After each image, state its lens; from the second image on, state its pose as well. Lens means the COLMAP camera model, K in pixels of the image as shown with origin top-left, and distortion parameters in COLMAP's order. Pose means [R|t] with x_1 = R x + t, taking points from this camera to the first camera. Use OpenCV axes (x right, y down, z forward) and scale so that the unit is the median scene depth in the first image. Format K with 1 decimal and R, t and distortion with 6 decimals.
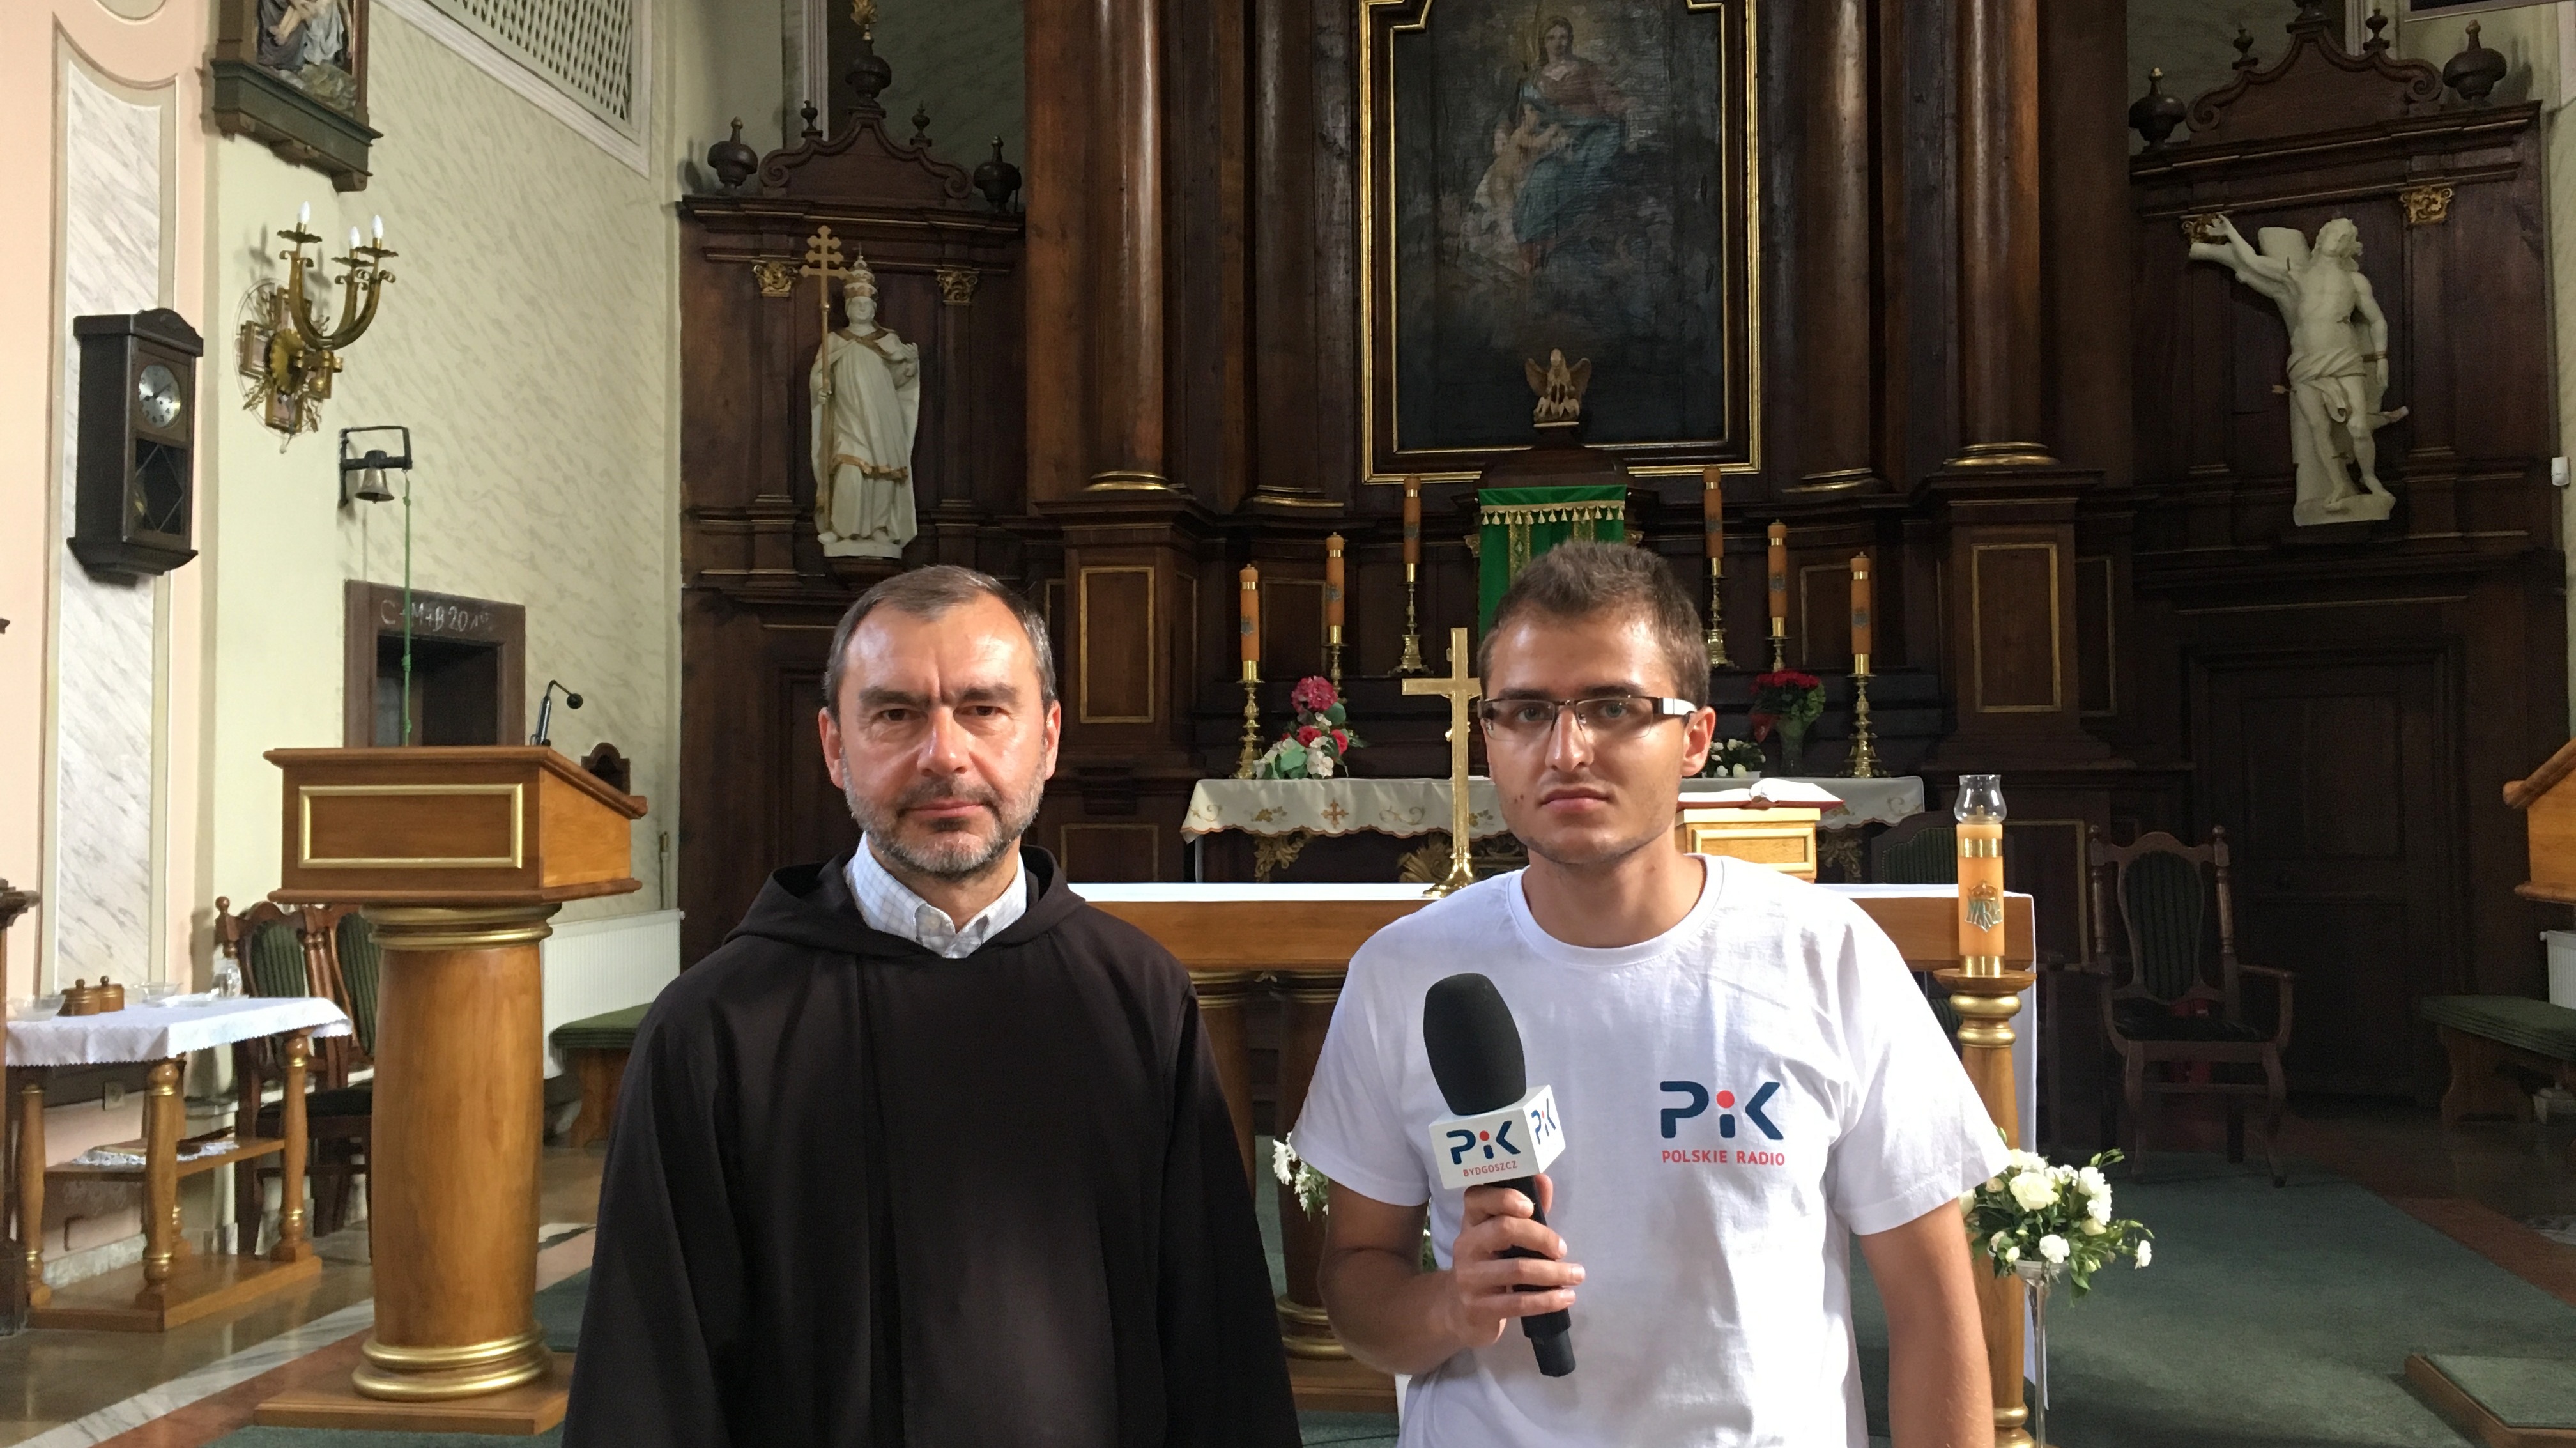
lens RADIAL K [[2078.5, 0, 1280.7], [0, 2078.5, 726.7], [0, 0, 1]] dist [0.036865, -0.006181]
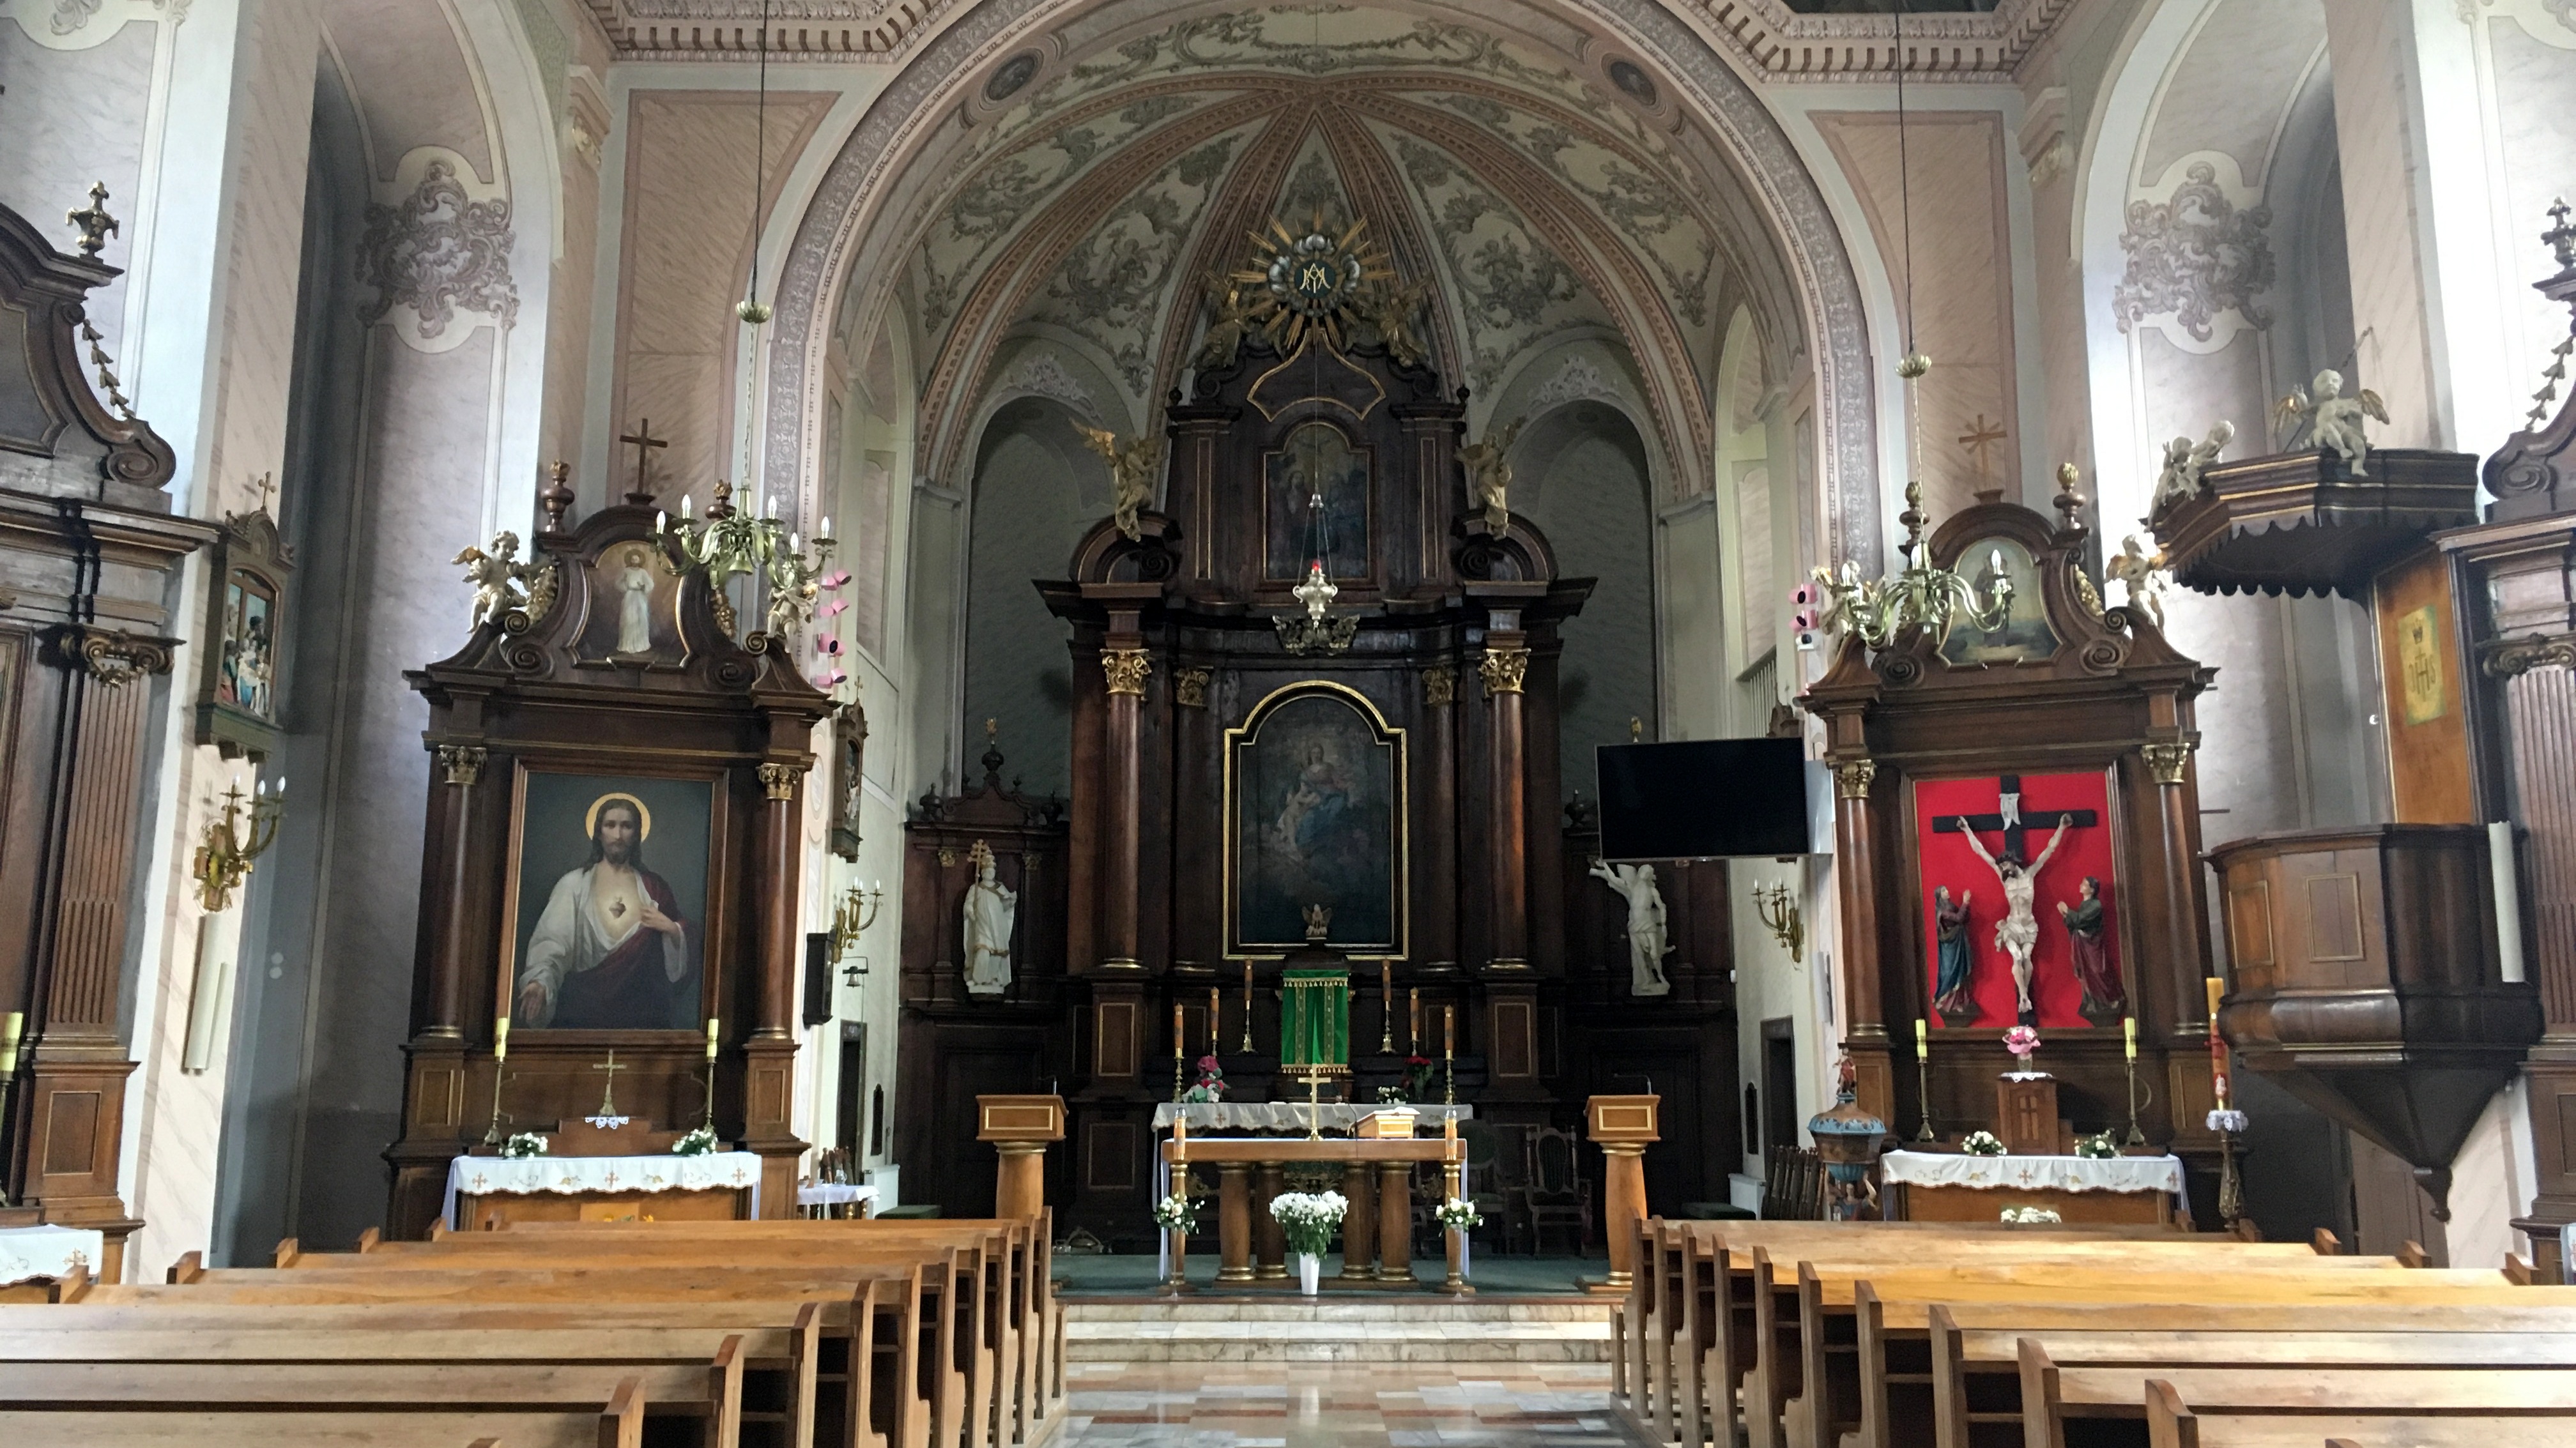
lens RADIAL K [[2078.1, 0, 1289.3], [0, 2078.1, 717.6], [0, 0, 1]] dist [0.036865, -0.006181]
pose [[0.987989, 0.035287, 0.150444, -0.228577], [-0.011853, 0.988015, -0.153905, -0.037529], [-0.154072, 0.150273, 0.976565, -1.143749]]
